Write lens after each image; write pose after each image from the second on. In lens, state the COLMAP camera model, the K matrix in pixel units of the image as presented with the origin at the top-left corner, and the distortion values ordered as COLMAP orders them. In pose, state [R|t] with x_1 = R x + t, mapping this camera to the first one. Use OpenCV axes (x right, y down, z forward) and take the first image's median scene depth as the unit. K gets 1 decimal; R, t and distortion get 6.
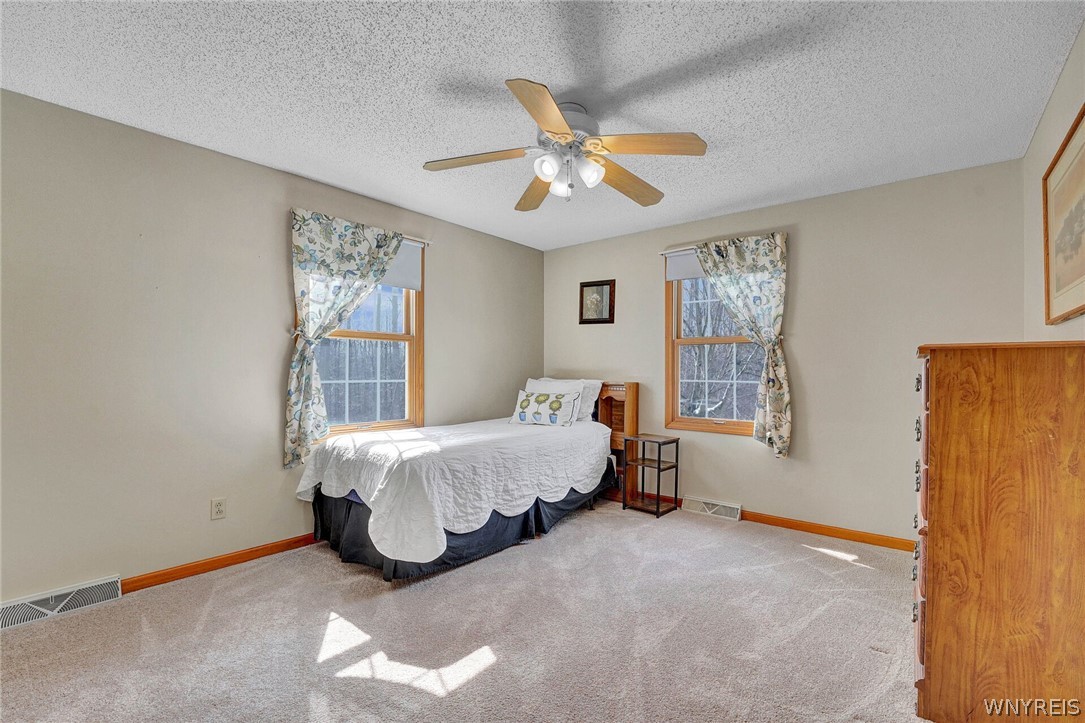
lens RADIAL K [[459.2, 0, 545.3], [0, 459.2, 370.4], [0, 0, 1]] dist [-0.015400, 0.000600]
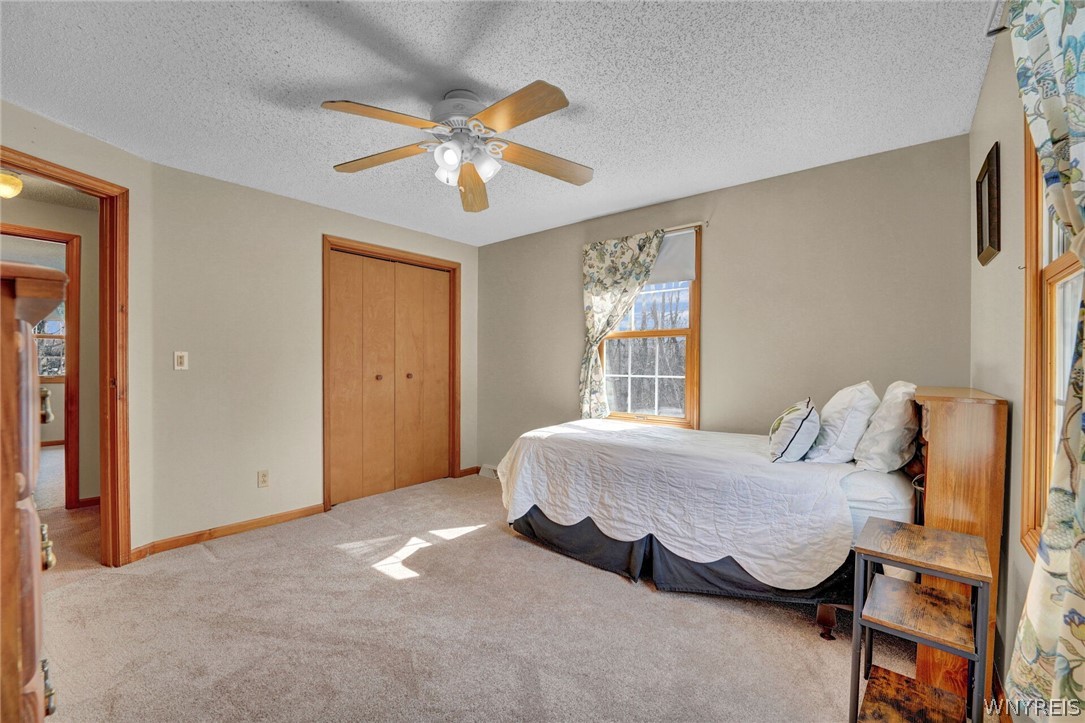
lens RADIAL K [[430.9, 0, 542.5], [0, 430.9, 361.5], [0, 0, 1]] dist [-0.001179, 0.000060]
pose [[0.040479, -0.005811, -0.999163, 0.703008], [-0.000468, 0.999983, -0.005835, -0.005349], [0.999180, 0.000704, 0.040476, 0.807308]]
